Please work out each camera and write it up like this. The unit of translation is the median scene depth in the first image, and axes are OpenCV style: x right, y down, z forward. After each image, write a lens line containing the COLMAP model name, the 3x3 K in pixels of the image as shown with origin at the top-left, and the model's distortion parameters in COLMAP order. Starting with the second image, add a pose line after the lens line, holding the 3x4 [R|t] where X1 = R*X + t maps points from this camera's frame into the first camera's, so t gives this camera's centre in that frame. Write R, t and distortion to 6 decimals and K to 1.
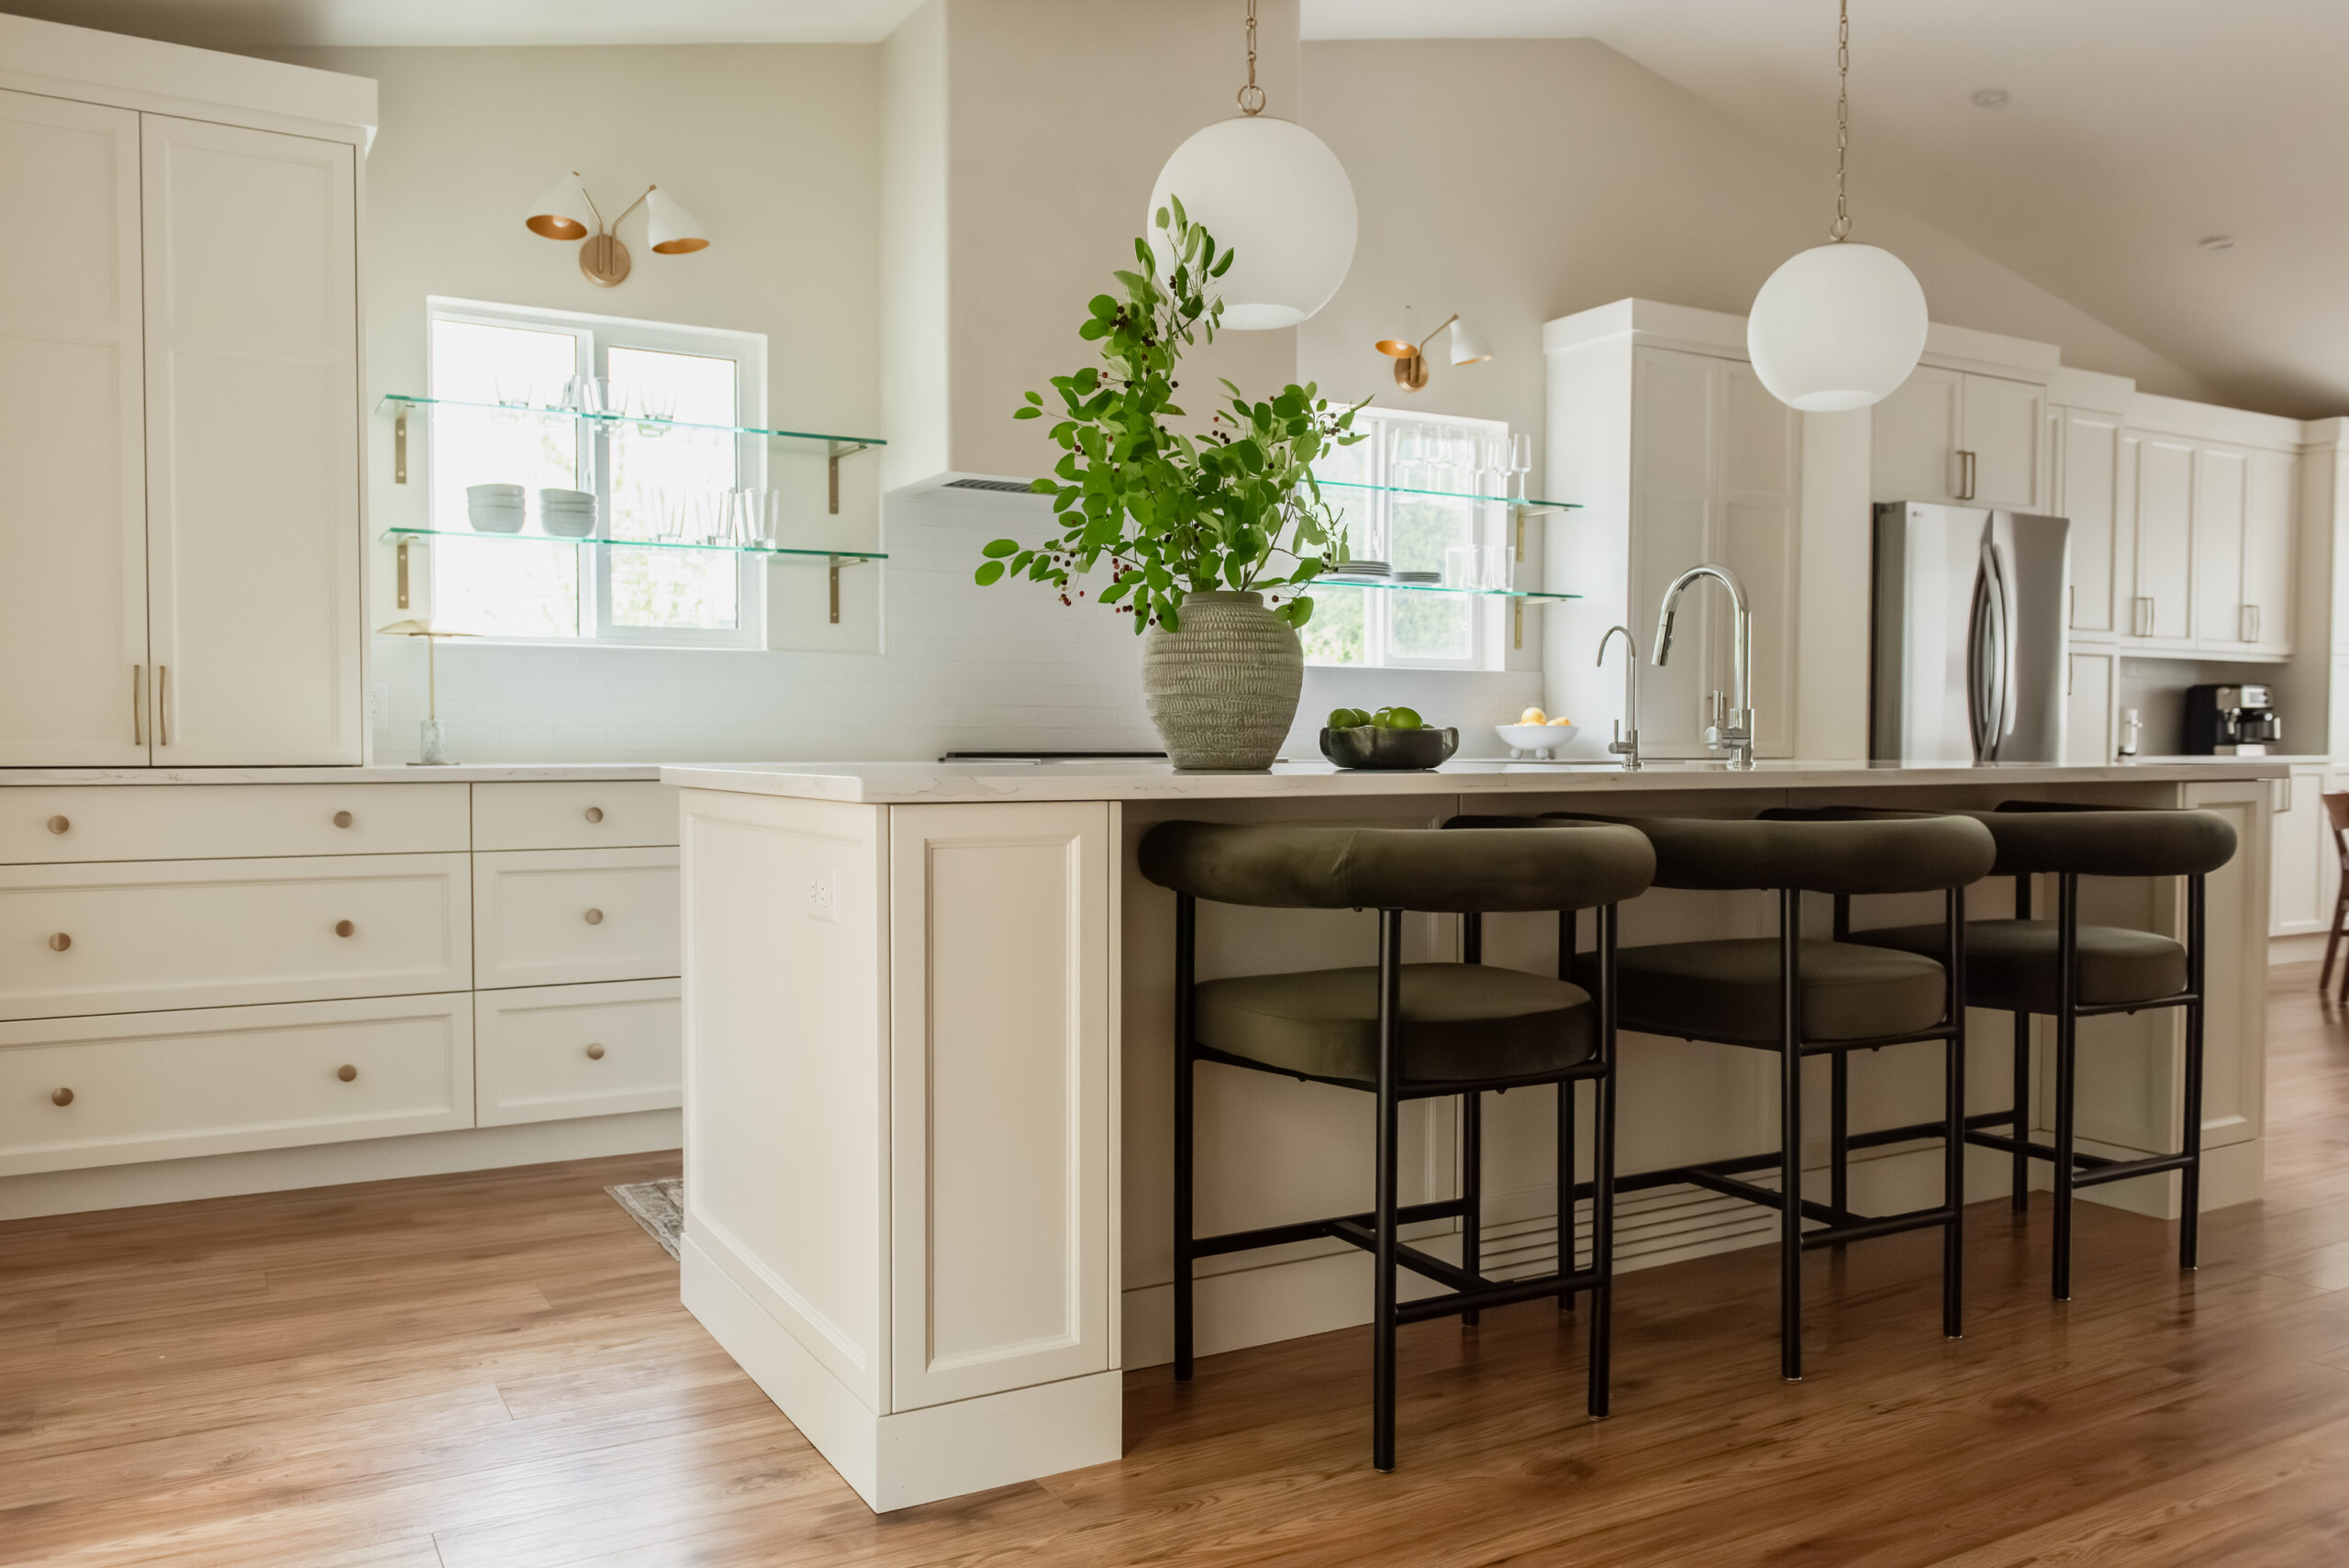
lens RADIAL K [[1769.9, 0, 1174.5], [0, 1769.9, 784.0], [0, 0, 1]] dist [-0.007488, -0.004590]
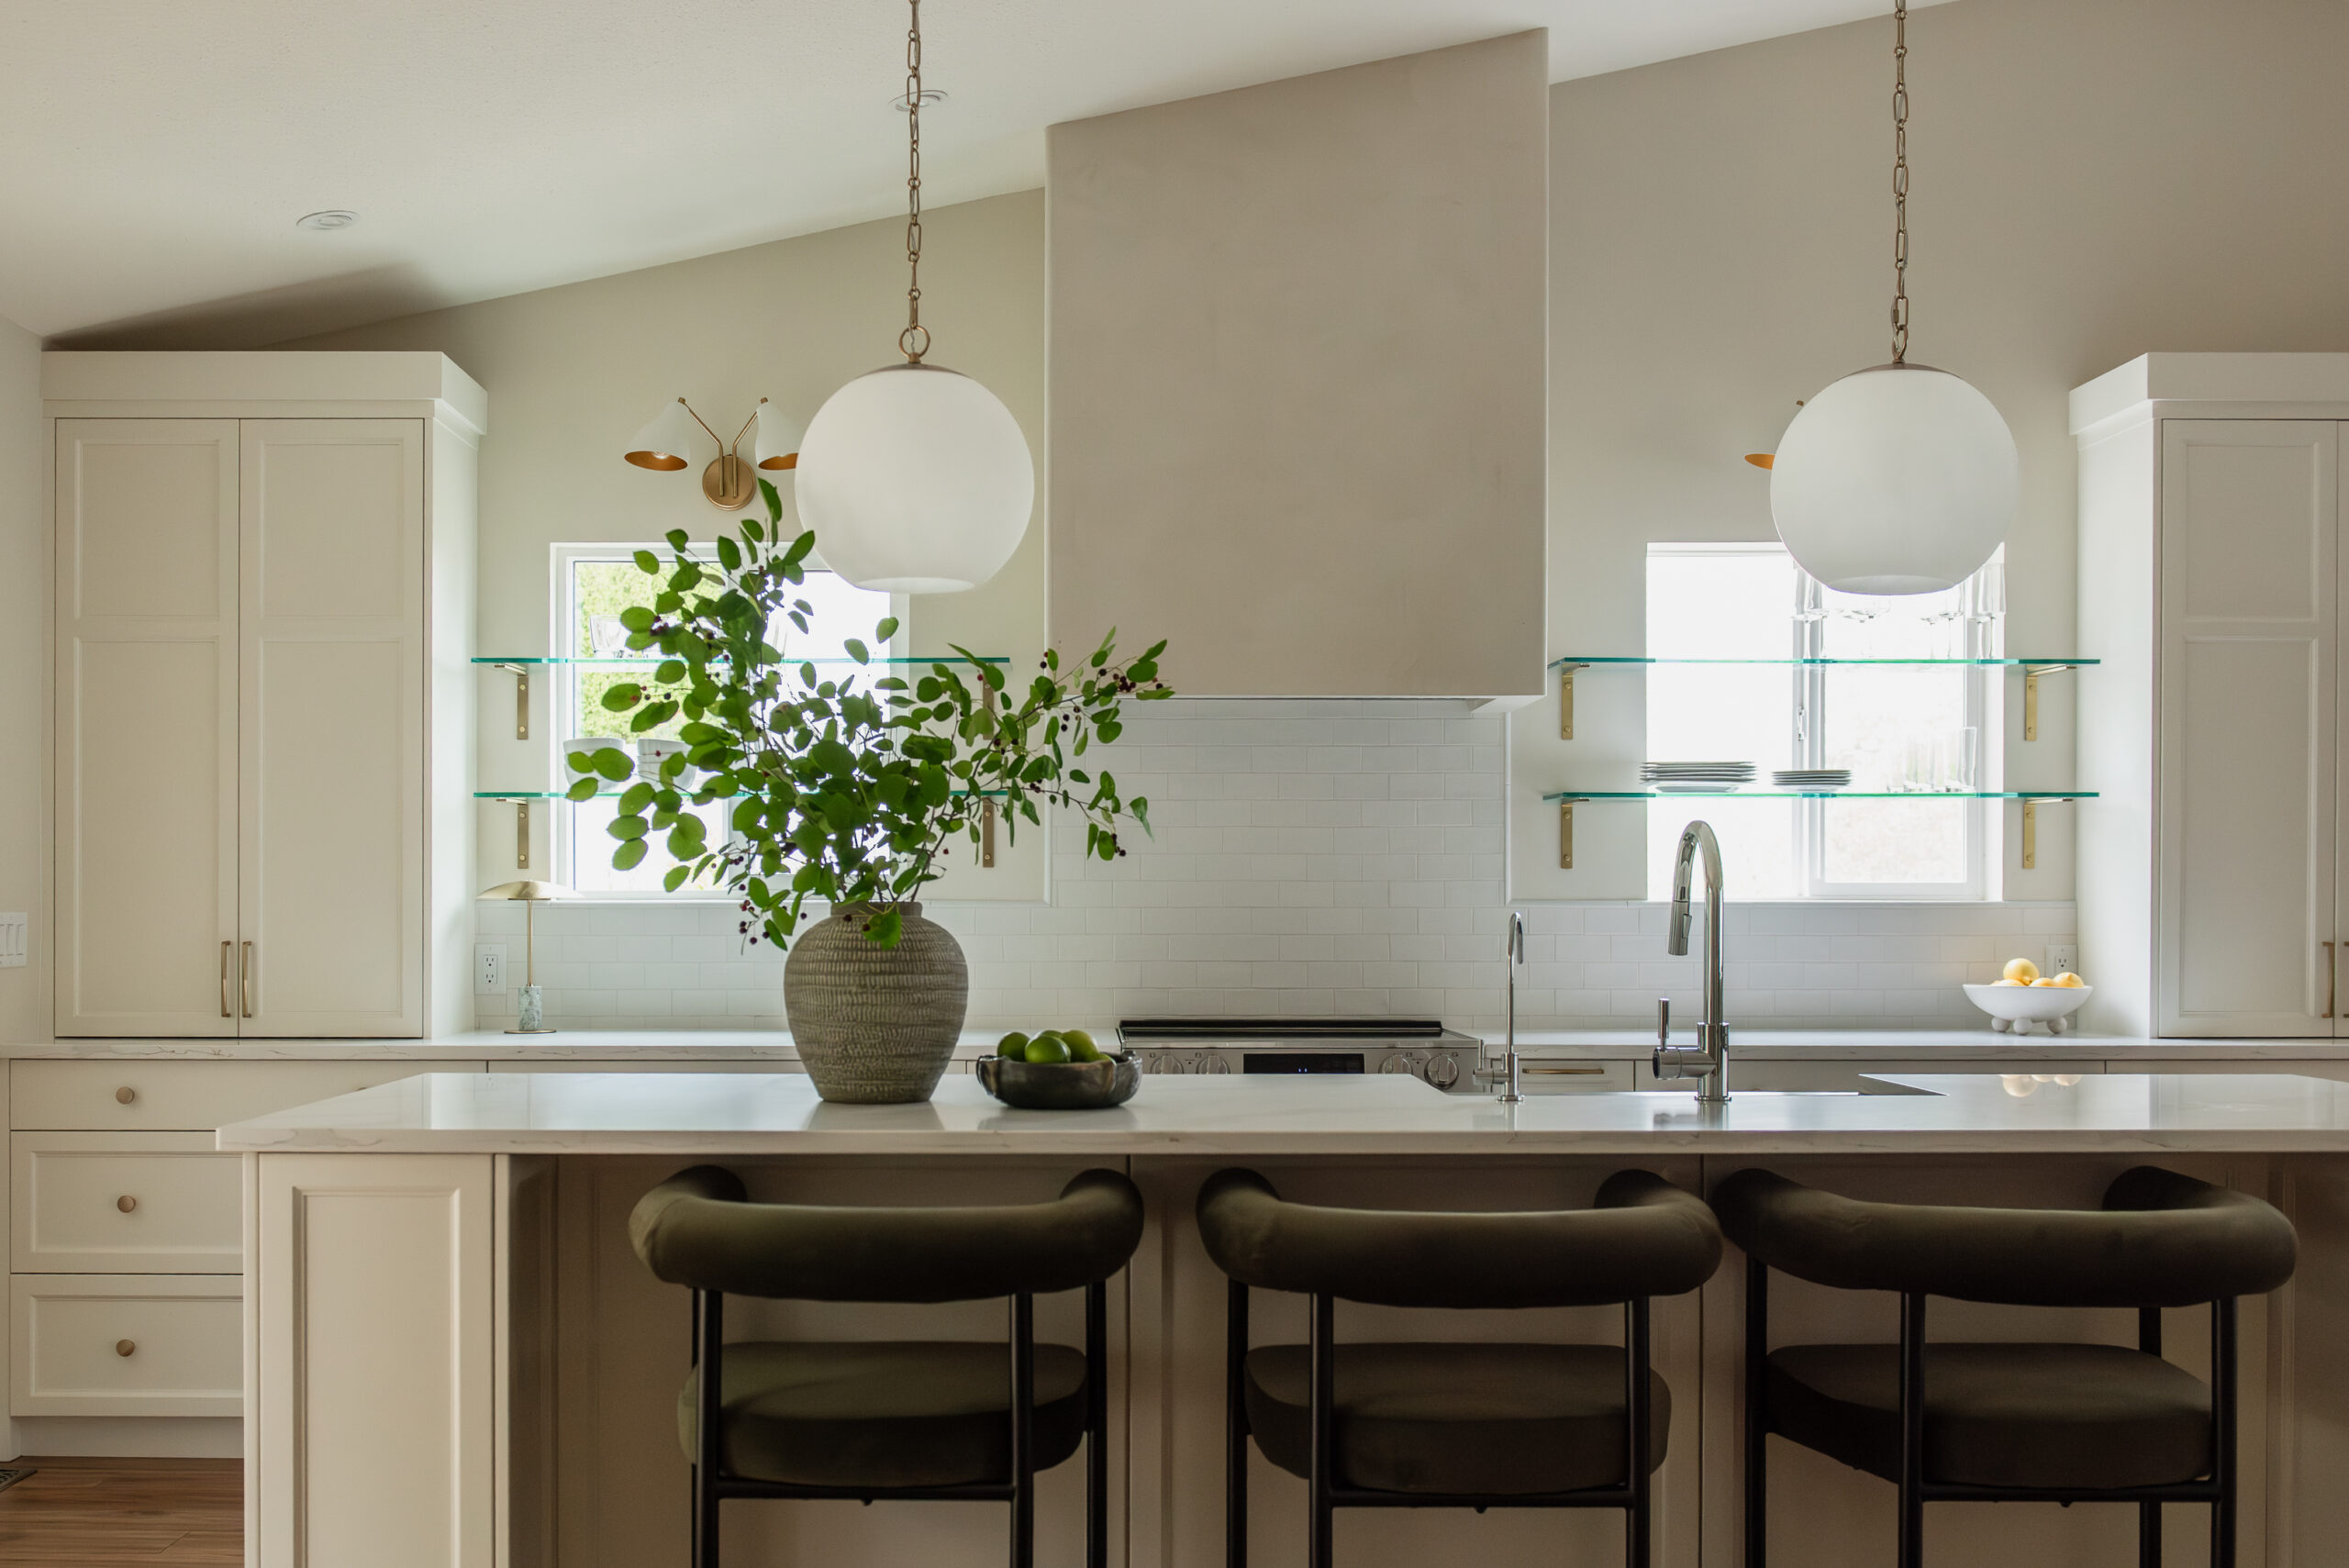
lens RADIAL K [[2466.5, 0, 1037.2], [0, 2466.5, 892.5], [0, 0, 1]] dist [-0.017690, -0.012559]
pose [[0.858468, -0.003345, -0.512855, 0.572393], [-0.010669, 0.999646, -0.024379, -0.064954], [0.512755, 0.026400, 0.858129, -0.014659]]
